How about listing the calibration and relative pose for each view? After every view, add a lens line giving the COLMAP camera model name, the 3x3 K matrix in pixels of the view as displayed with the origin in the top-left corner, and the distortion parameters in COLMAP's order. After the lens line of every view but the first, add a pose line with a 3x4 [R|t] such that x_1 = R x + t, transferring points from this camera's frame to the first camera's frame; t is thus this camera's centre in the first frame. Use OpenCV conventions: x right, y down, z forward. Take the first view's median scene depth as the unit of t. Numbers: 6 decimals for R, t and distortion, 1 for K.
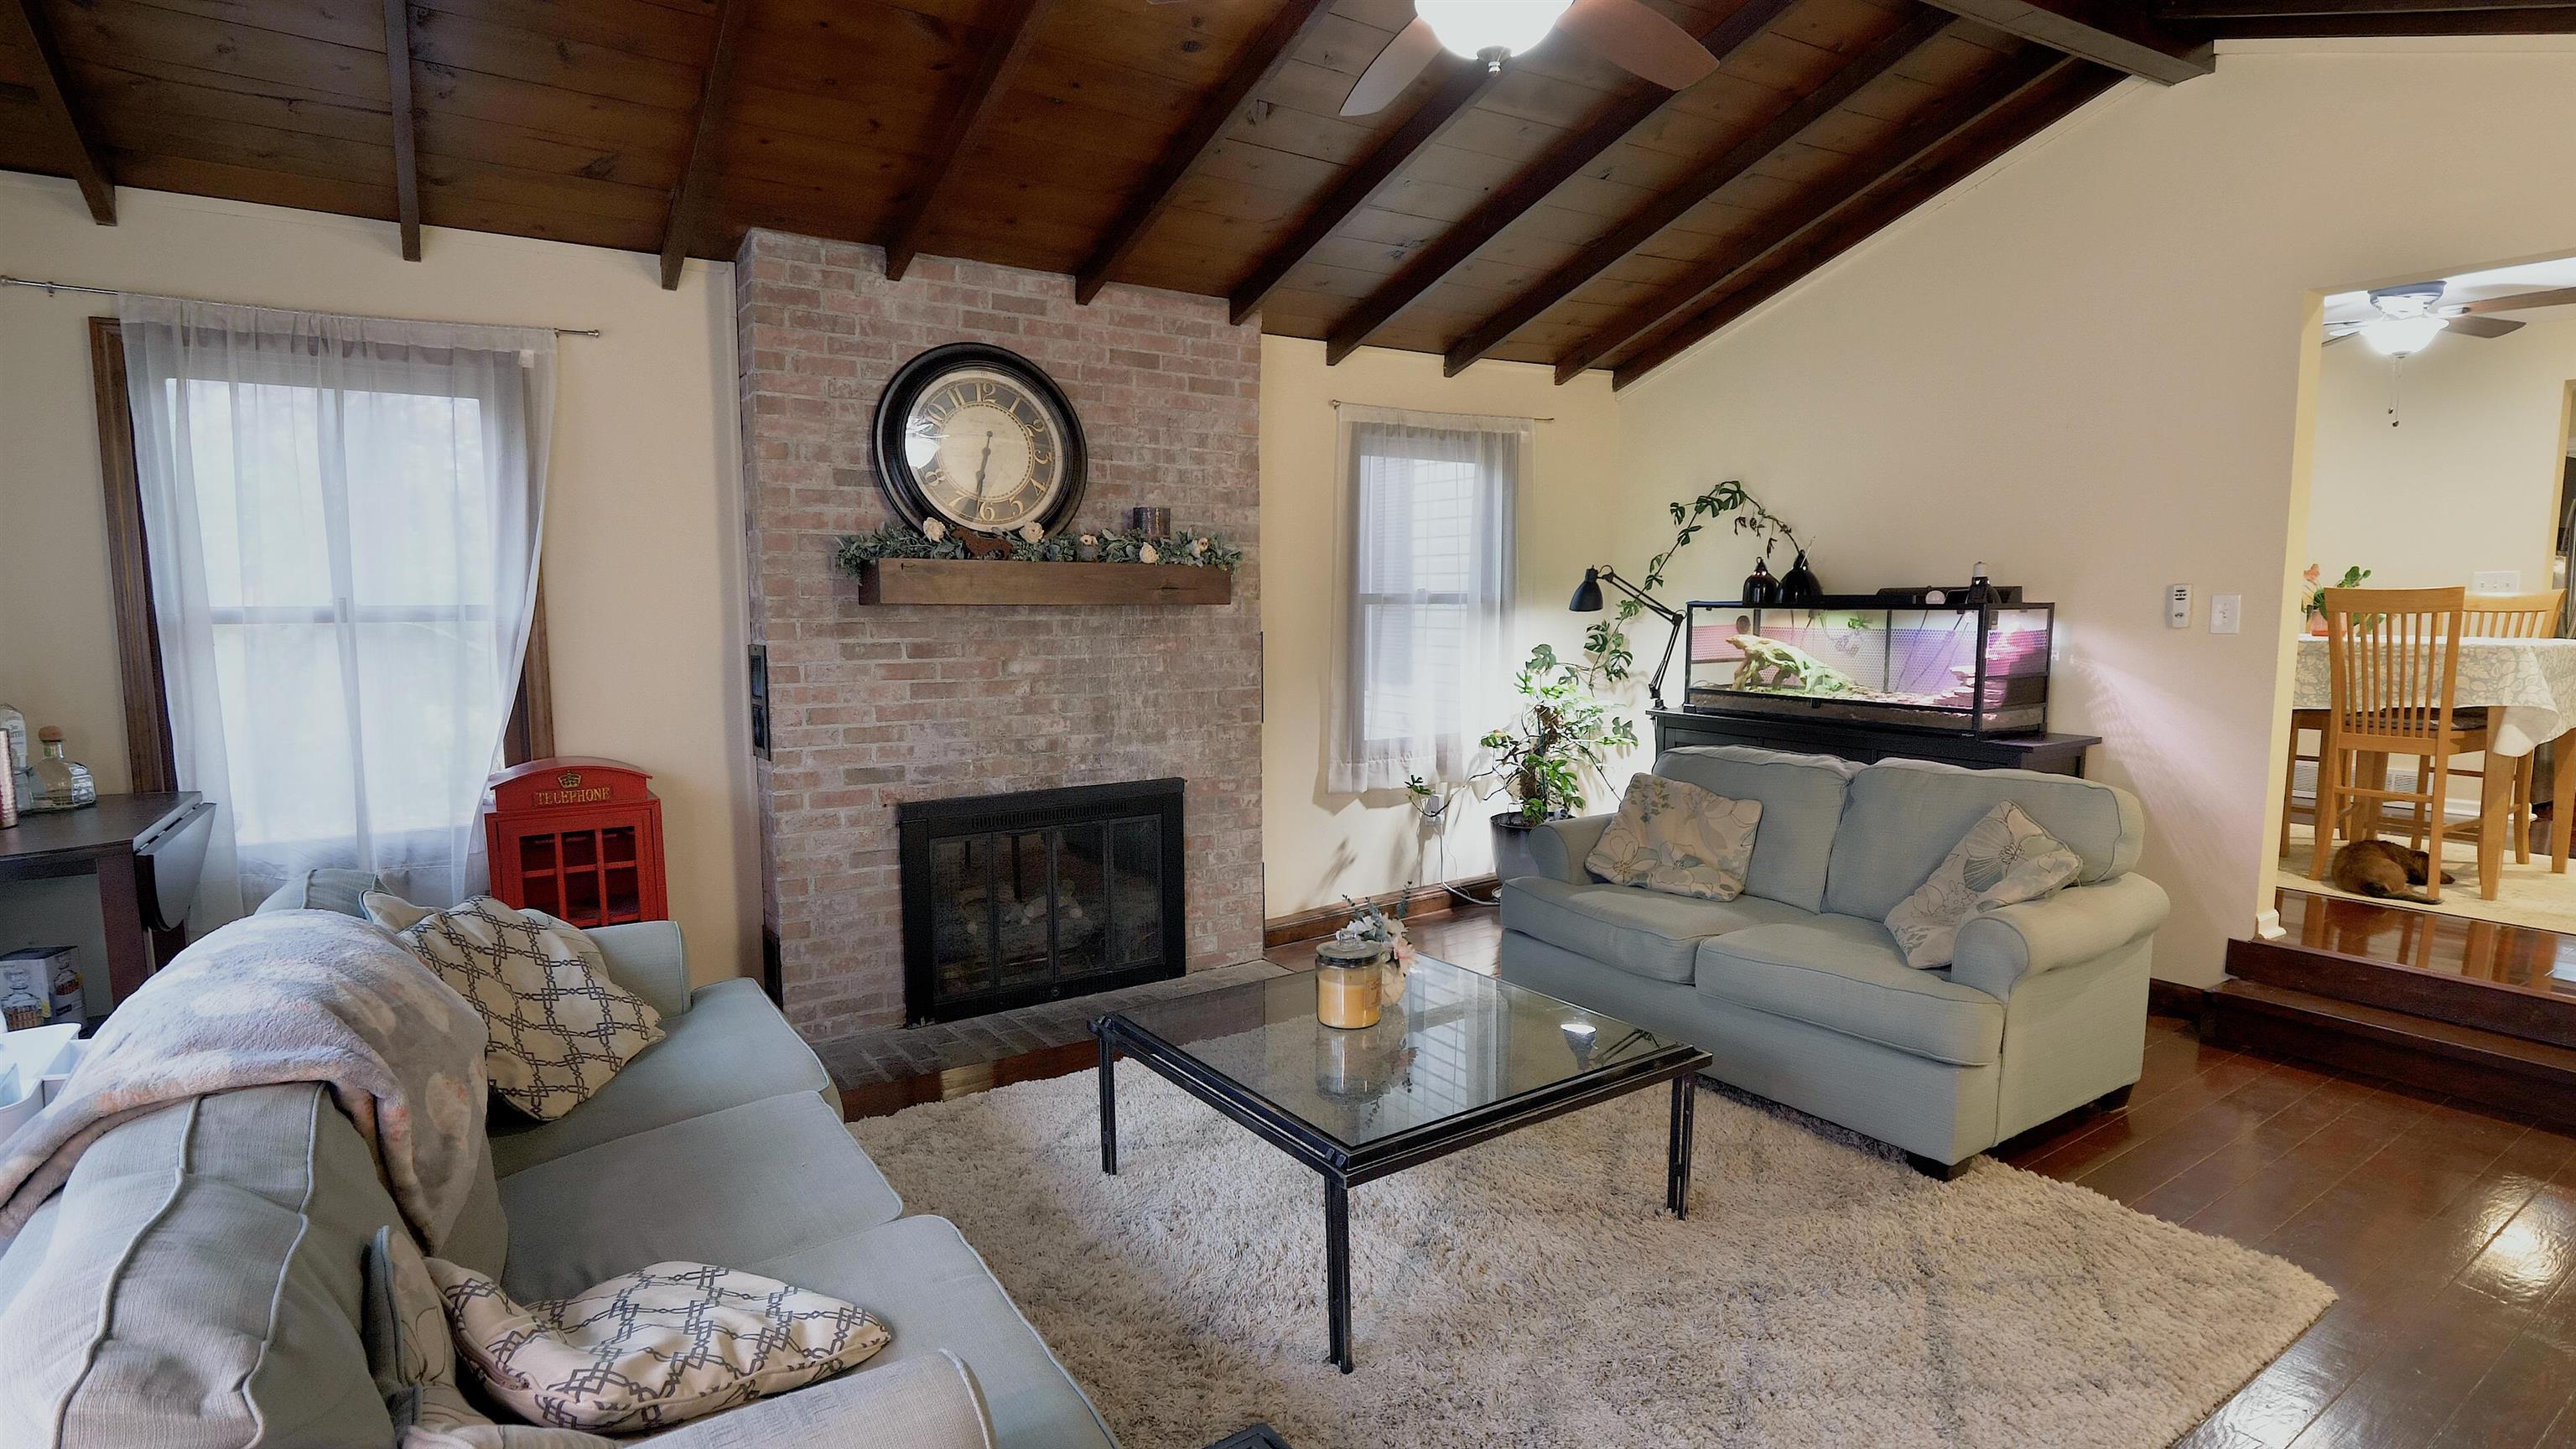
lens RADIAL K [[1260.3, 0, 1288.0], [0, 1260.3, 724.5], [0, 0, 1]] dist [0.001273, -0.012090]
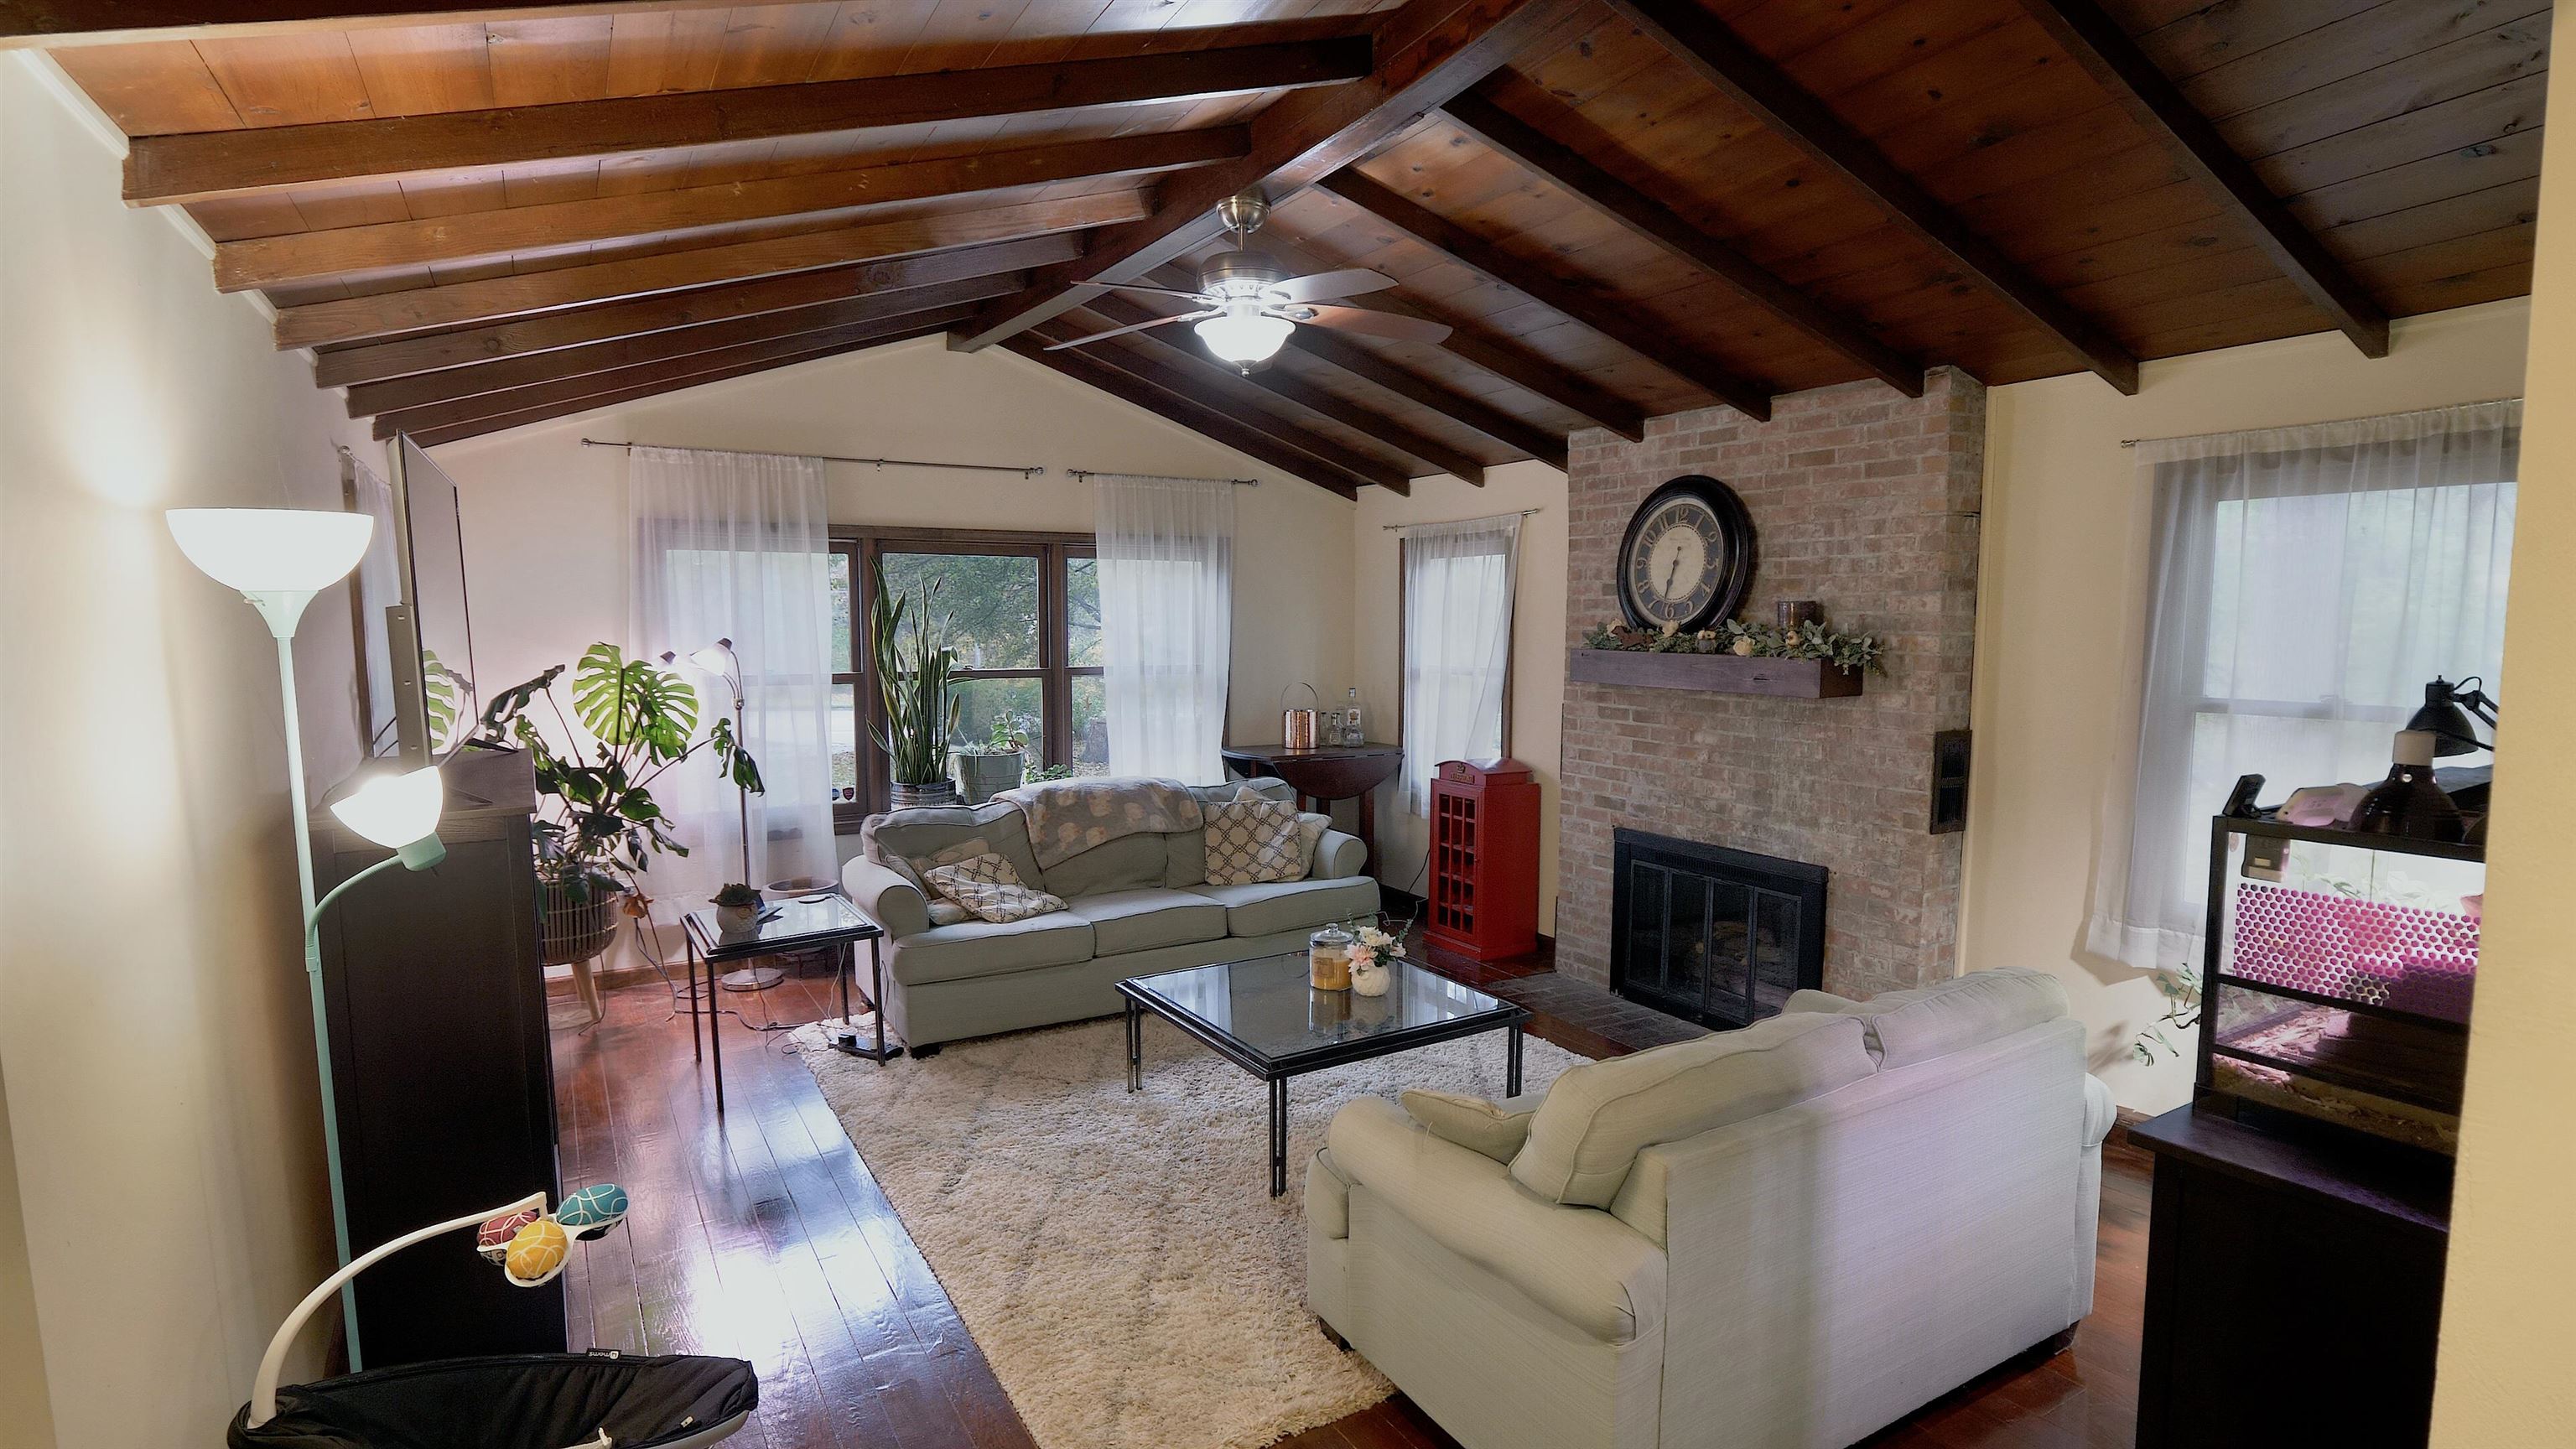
lens RADIAL K [[1260.3, 0, 1288.0], [0, 1260.3, 724.5], [0, 0, 1]] dist [0.001273, -0.012090]
pose [[-0.054432, 0.092475, -0.994226, 0.966944], [-0.094639, 0.990742, 0.097332, -0.133449], [0.994022, 0.099391, -0.045176, 0.643146]]
